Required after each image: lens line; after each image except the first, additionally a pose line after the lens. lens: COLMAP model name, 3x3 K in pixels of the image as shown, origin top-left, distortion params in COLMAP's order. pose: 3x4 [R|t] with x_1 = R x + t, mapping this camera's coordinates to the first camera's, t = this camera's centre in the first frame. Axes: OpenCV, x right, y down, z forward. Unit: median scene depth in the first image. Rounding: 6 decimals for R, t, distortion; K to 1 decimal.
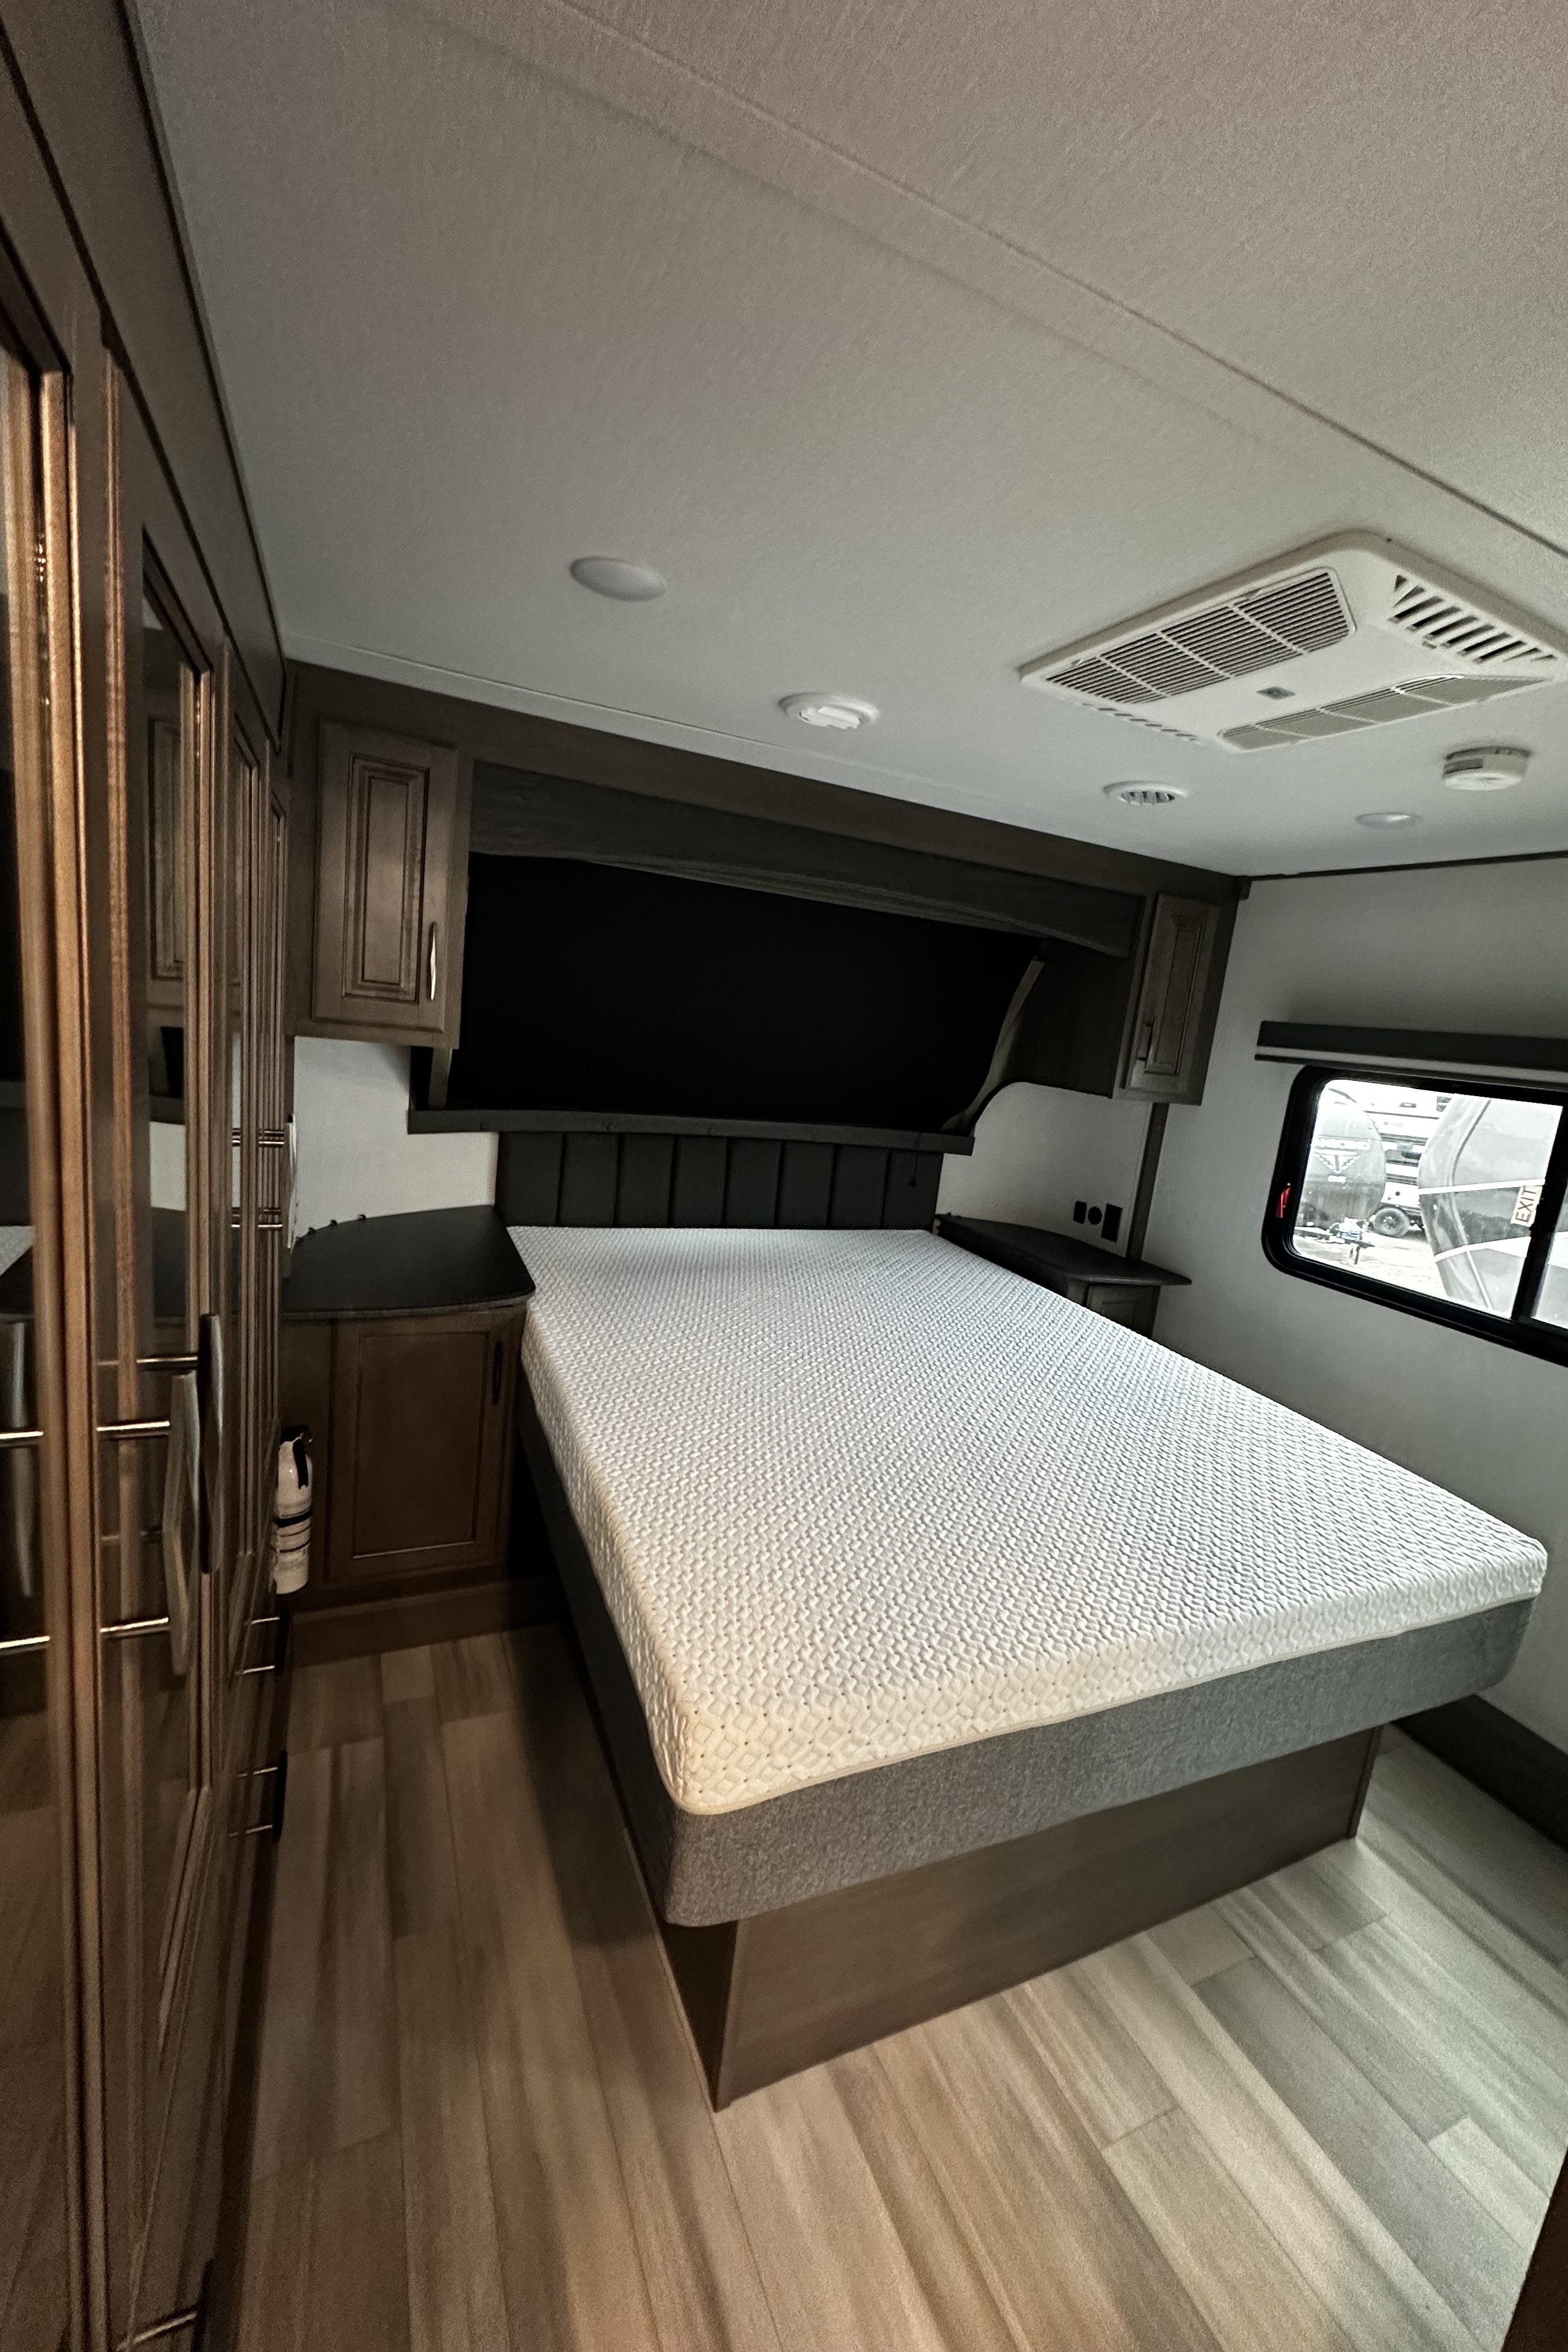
lens RADIAL K [[931.6, 0, 784.0], [0, 931.6, 1176.0], [0, 0, 1]] dist [-0.000689, -0.000025]
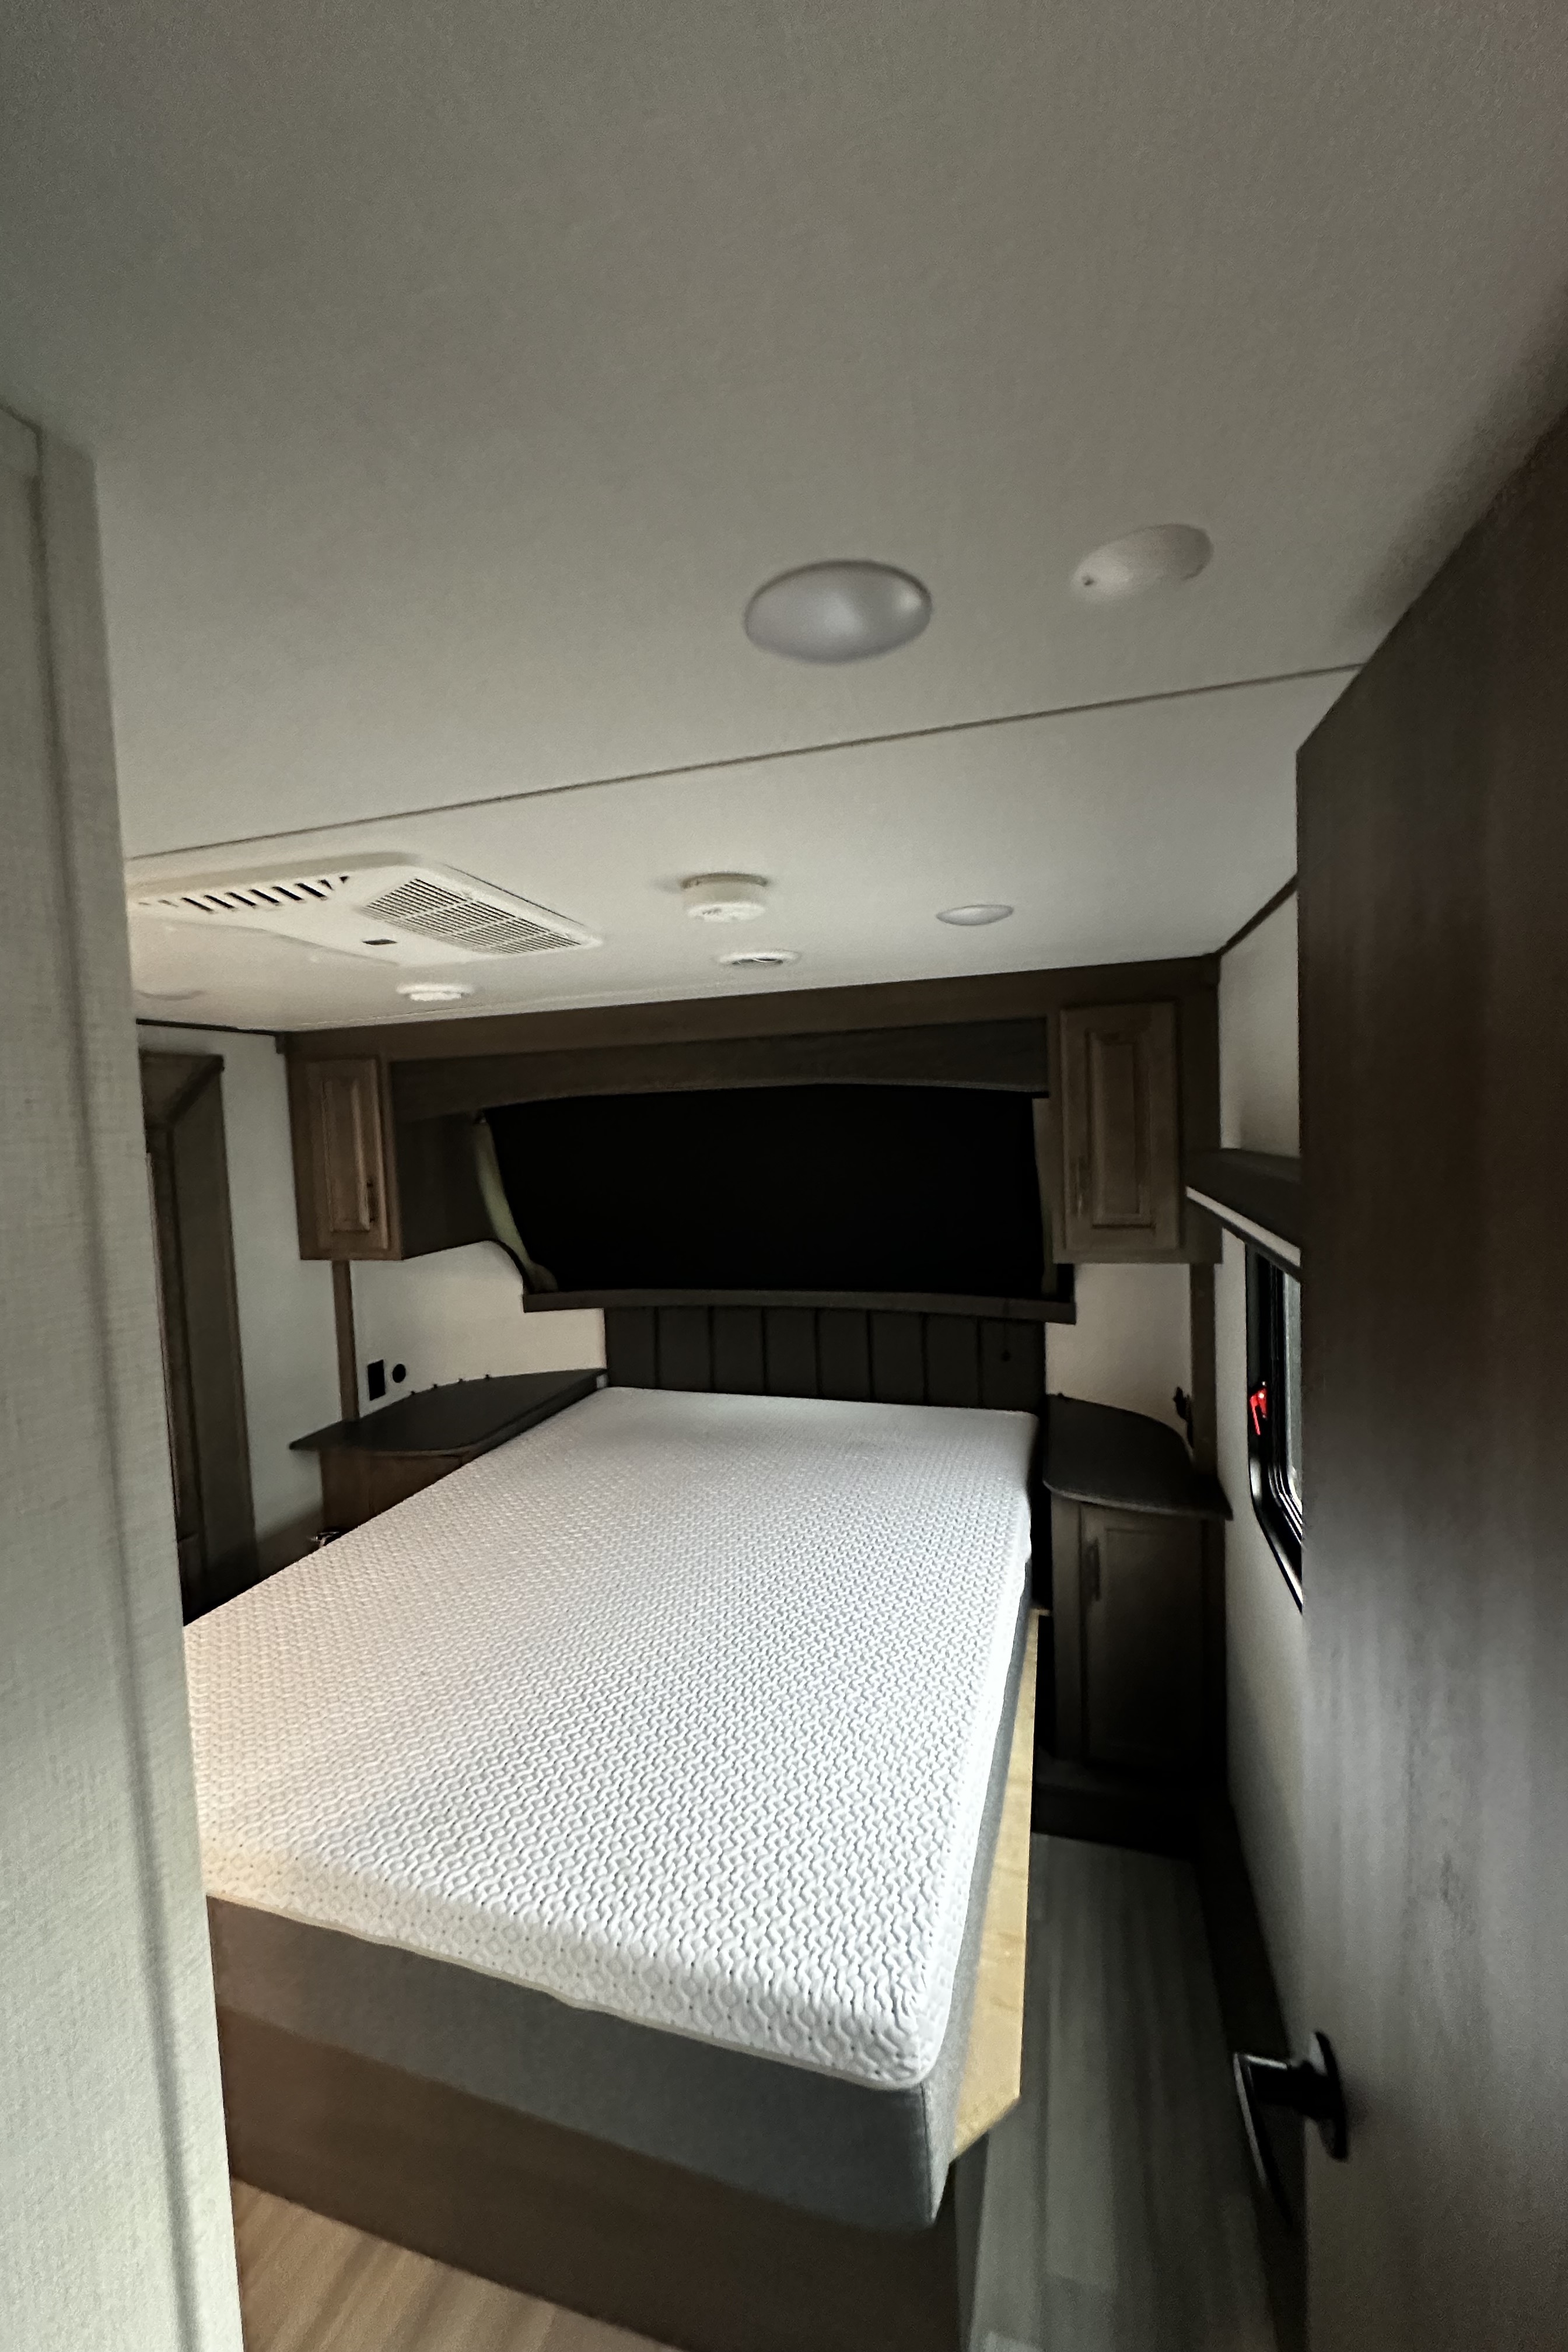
lens RADIAL K [[931.6, 0, 784.0], [0, 931.6, 1176.0], [0, 0, 1]] dist [-0.000689, -0.000025]
pose [[0.743284, -0.098995, -0.661610, 0.741421], [0.003089, 0.989488, -0.144584, -0.044063], [0.668968, 0.105423, 0.735777, 0.258917]]
